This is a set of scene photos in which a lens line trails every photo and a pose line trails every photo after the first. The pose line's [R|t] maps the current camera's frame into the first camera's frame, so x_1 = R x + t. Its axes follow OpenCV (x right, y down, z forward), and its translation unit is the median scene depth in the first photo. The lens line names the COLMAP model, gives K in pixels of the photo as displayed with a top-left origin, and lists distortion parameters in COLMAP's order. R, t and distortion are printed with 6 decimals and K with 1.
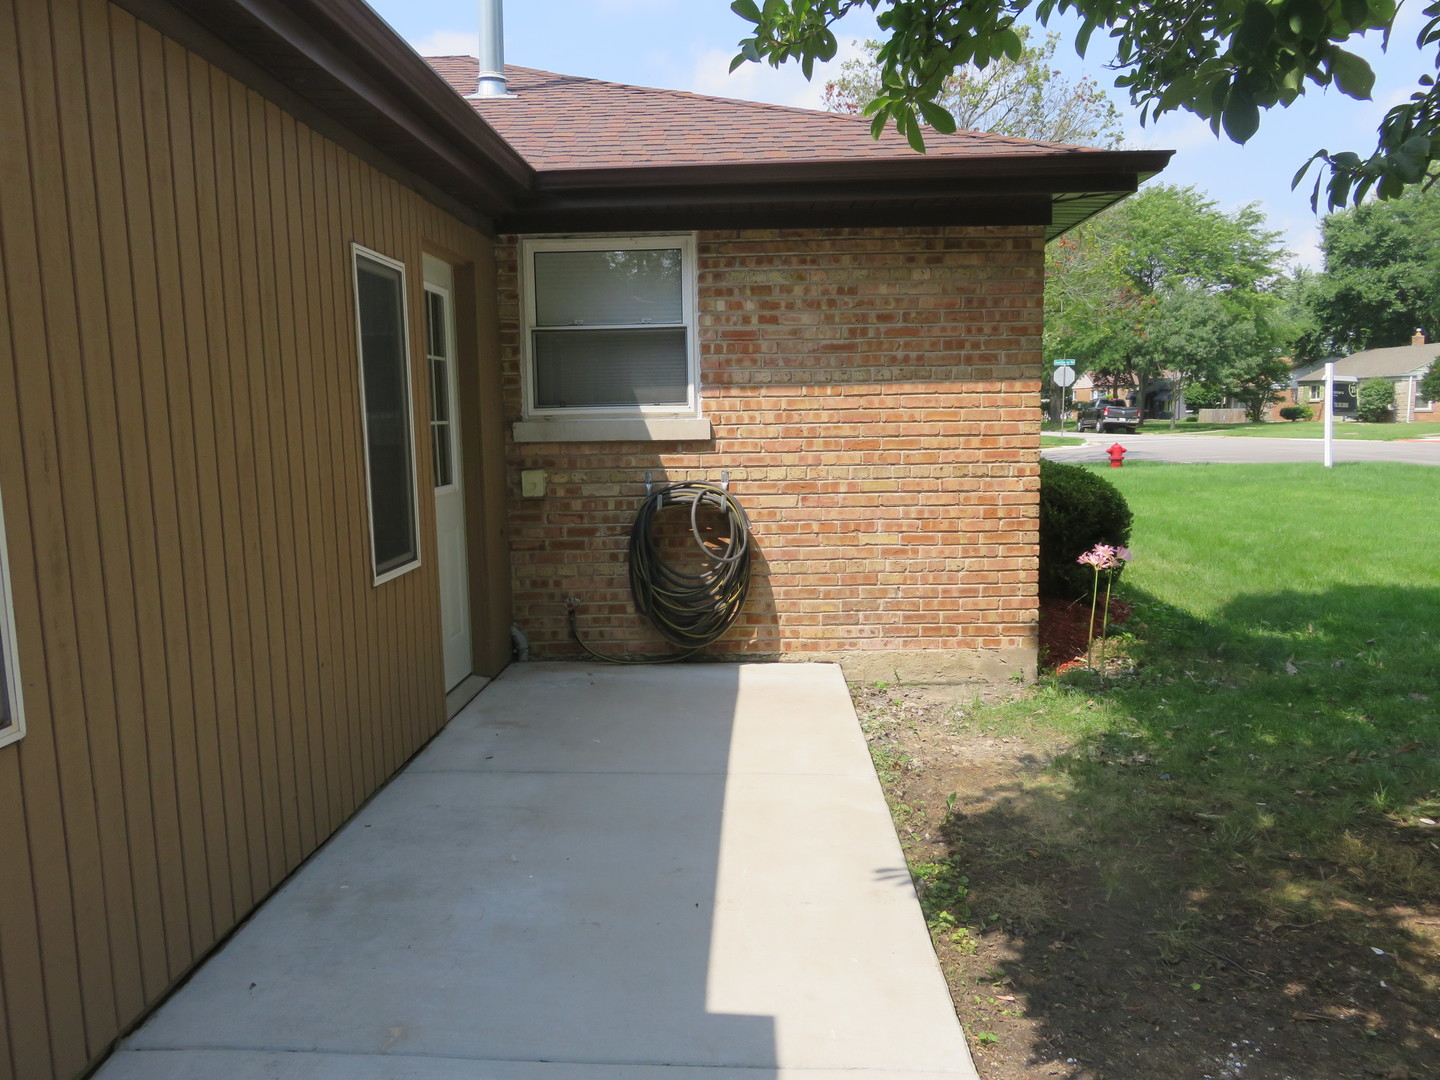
lens RADIAL K [[1080.0, 0, 723.2], [0, 1080.0, 544.1], [0, 0, 1]] dist [-0.015627, 0.000159]
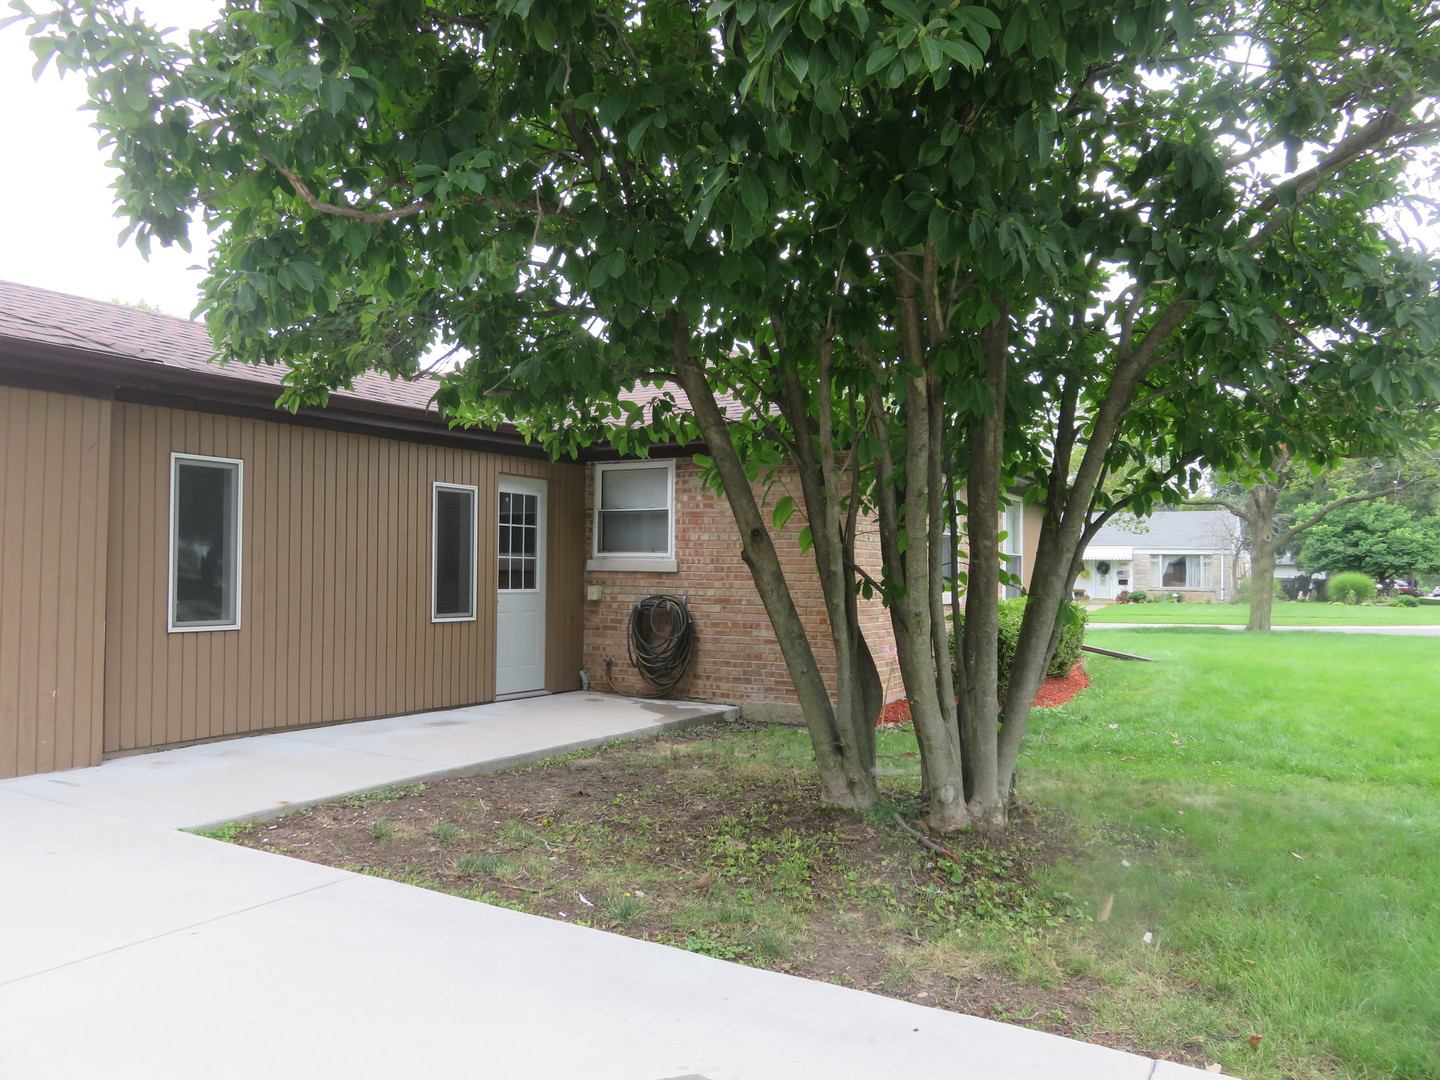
lens RADIAL K [[1080.0, 0, 715.6], [0, 1080.0, 538.4], [0, 0, 1]] dist [-0.015627, 0.000159]
pose [[0.879774, 0.011939, -0.475242, 0.885570], [-0.083335, 0.988078, -0.129449, 0.073906], [0.468030, 0.153490, 0.870281, -0.527082]]
